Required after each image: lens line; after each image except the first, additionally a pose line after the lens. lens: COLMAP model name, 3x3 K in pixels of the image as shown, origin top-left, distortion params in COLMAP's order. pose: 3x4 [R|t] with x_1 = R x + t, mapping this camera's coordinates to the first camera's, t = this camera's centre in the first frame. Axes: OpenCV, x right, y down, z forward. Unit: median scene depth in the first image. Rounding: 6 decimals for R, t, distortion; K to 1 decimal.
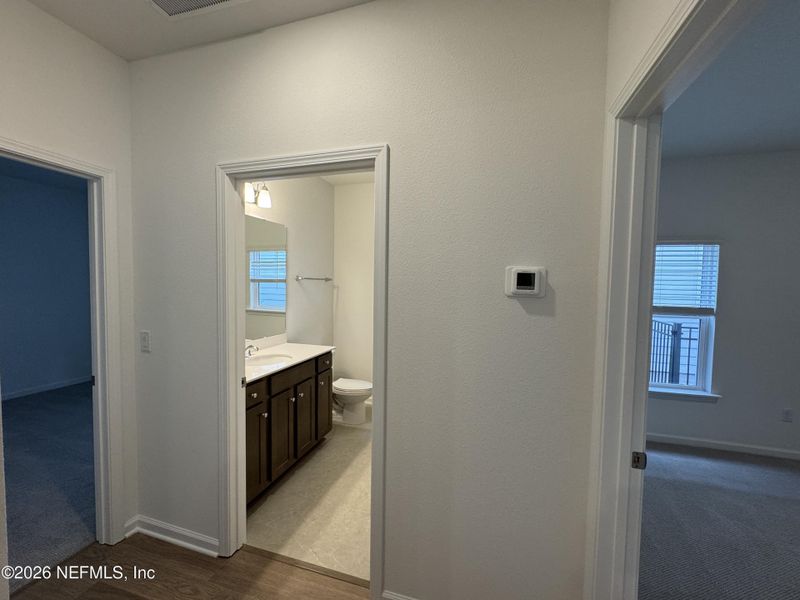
lens RADIAL K [[319.7, 0, 400.0], [0, 319.7, 300.0], [0, 0, 1]] dist [-0.000459, 0.000101]
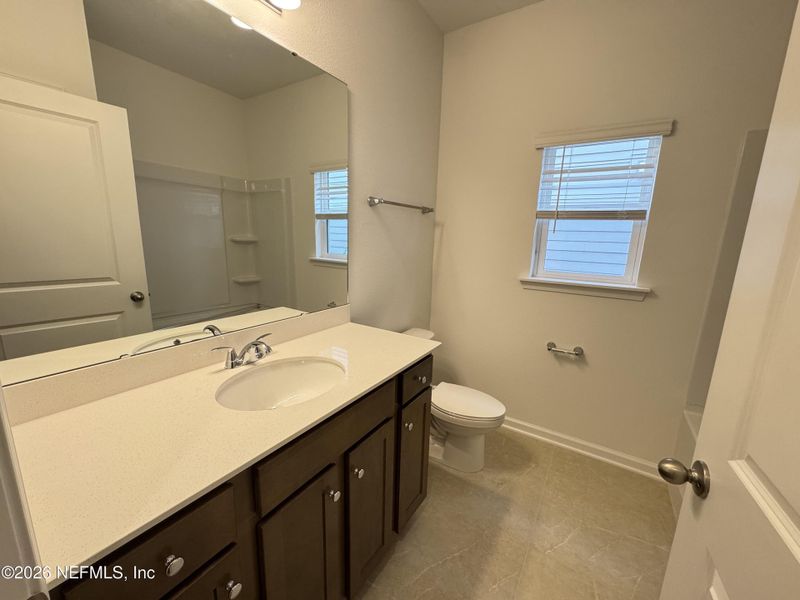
lens RADIAL K [[319.7, 0, 400.0], [0, 319.7, 300.0], [0, 0, 1]] dist [-0.000459, 0.000101]
pose [[0.959201, 0.065554, -0.275021, -0.118244], [-0.023604, 0.987920, 0.153157, 0.010457], [0.281738, -0.140417, 0.949161, 0.481569]]
